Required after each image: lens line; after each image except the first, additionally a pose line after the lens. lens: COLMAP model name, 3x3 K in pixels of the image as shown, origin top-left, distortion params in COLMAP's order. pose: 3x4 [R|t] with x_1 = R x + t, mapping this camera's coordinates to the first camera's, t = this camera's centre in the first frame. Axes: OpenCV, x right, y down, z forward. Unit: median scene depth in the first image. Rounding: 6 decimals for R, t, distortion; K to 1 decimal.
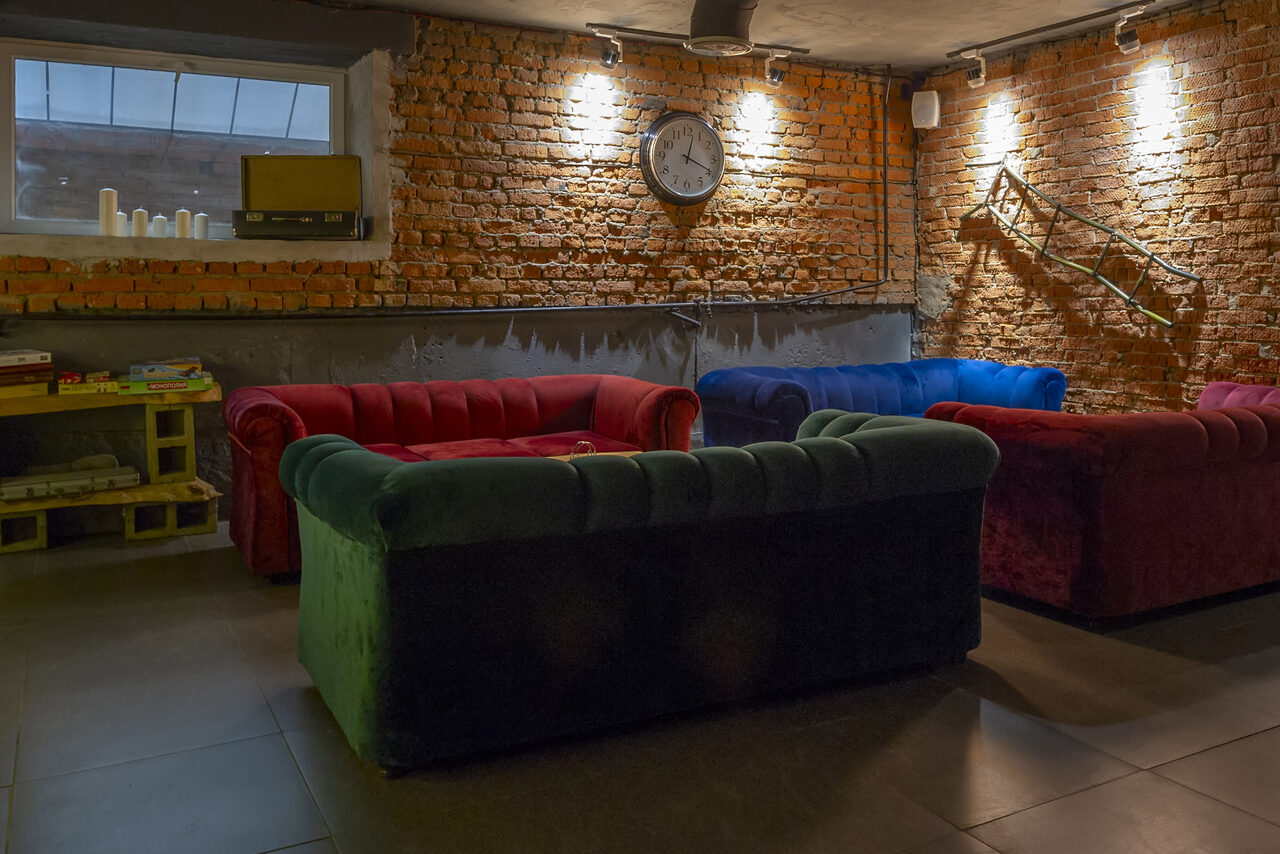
lens RADIAL K [[1138.8, 0, 646.3], [0, 1138.8, 310.3], [0, 0, 1]] dist [-0.017444, -0.009482]
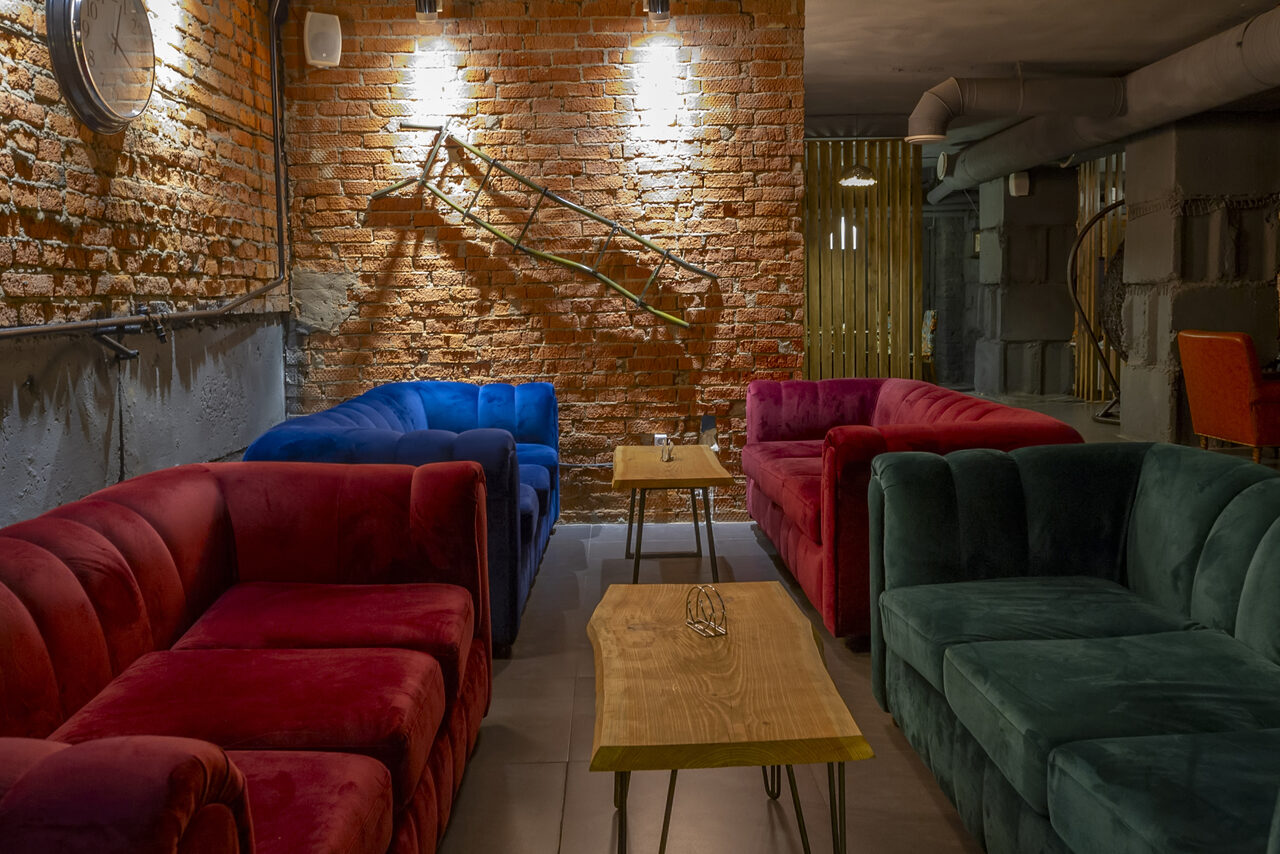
lens RADIAL K [[1102.0, 0, 686.3], [0, 1102.0, 380.5], [0, 0, 1]] dist [-0.005839, -0.013378]
pose [[0.411361, -0.076601, 0.908248, -0.339608], [0.025468, 0.997039, 0.072554, -0.007282], [-0.911117, -0.006715, 0.412094, 0.556925]]
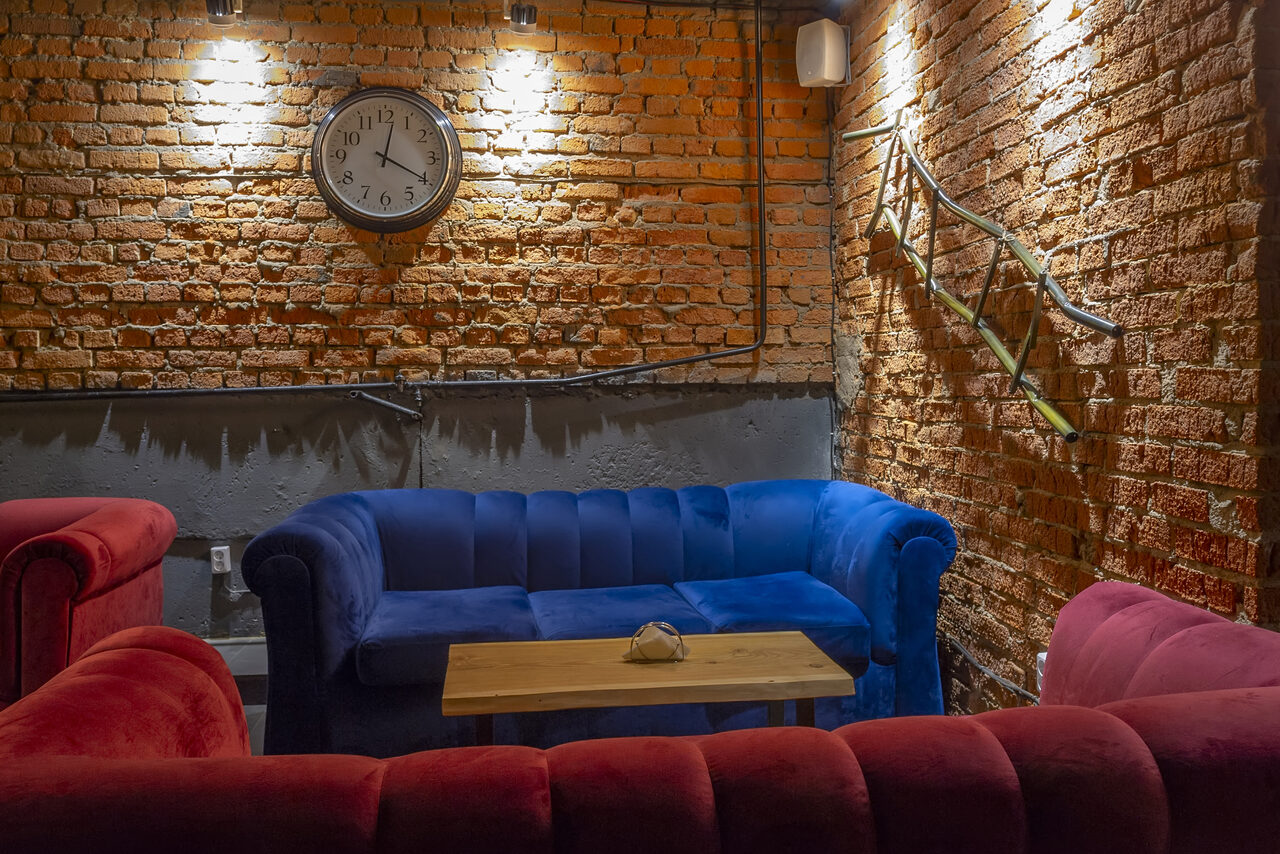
lens RADIAL K [[1102.0, 0, 686.3], [0, 1102.0, 380.5], [0, 0, 1]] dist [-0.005839, -0.013378]
pose [[0.934750, -0.001231, -0.355305, 0.425797], [0.001042, 0.999999, -0.000723, -0.007395], [0.355306, 0.000306, 0.934750, 0.489803]]
